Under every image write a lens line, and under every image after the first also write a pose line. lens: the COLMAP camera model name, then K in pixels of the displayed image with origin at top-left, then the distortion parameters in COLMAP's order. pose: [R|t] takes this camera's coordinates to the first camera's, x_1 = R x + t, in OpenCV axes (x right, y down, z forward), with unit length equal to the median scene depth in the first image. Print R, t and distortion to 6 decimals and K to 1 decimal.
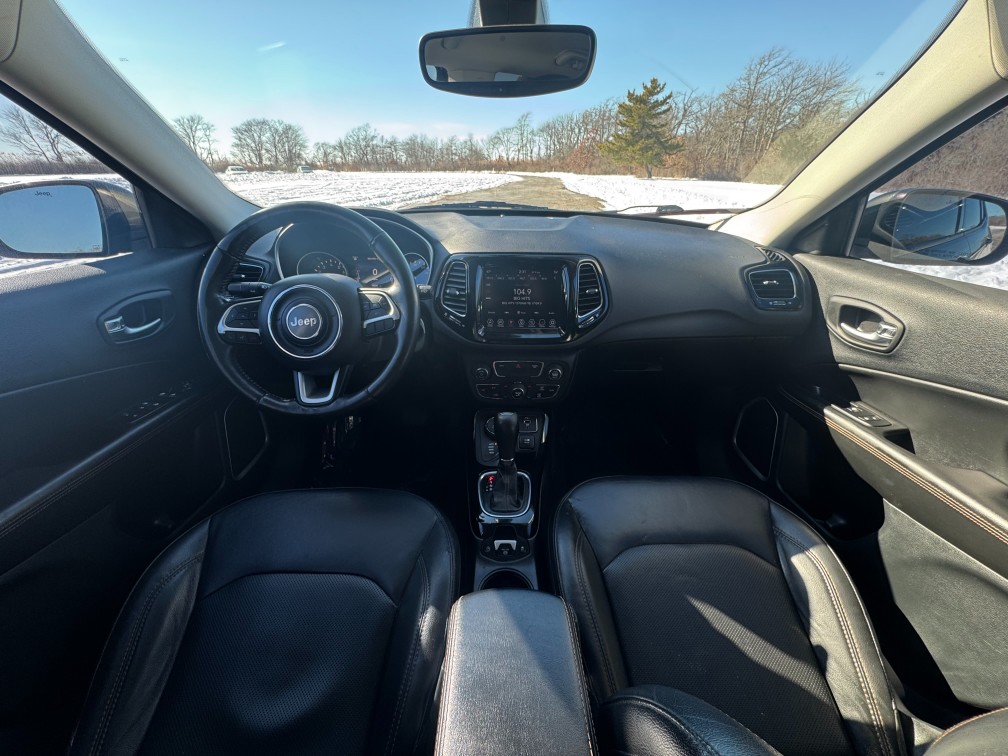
lens RADIAL K [[408.5, 0, 504.0], [0, 408.5, 378.0], [0, 0, 1]] dist [-0.003168, -0.000020]
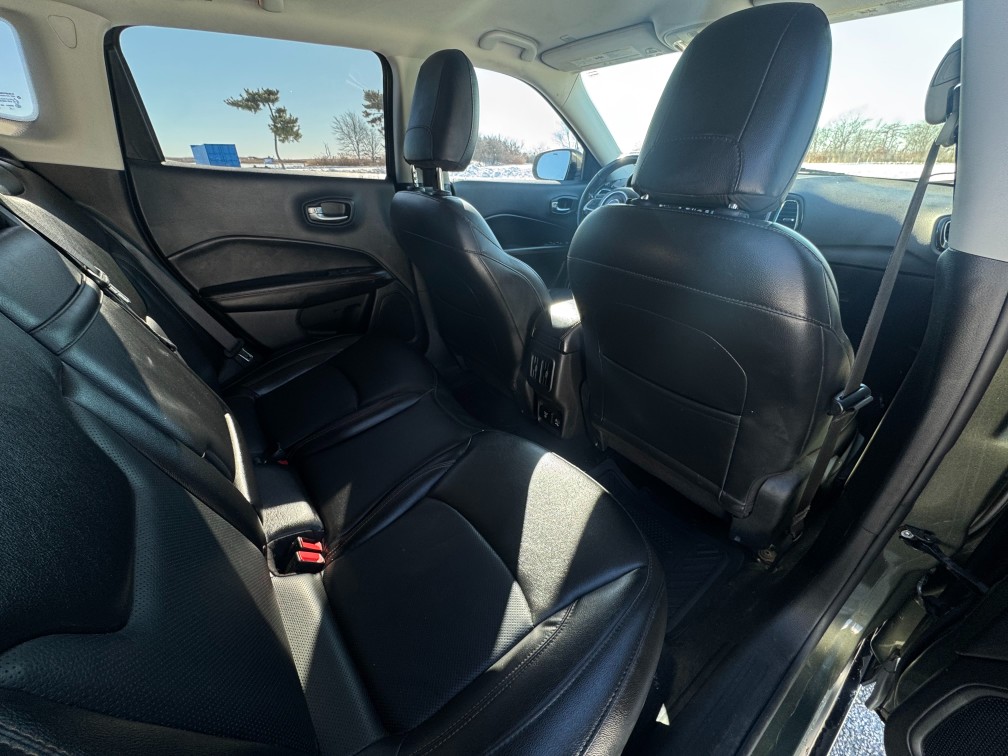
lens RADIAL K [[408.5, 0, 504.0], [0, 408.5, 378.0], [0, 0, 1]] dist [-0.003168, -0.000020]
pose [[0.607257, 0.374036, -0.700953, 1.028001], [-0.361425, 0.915730, 0.175530, 0.521613], [0.707539, 0.146749, 0.691270, -0.812384]]
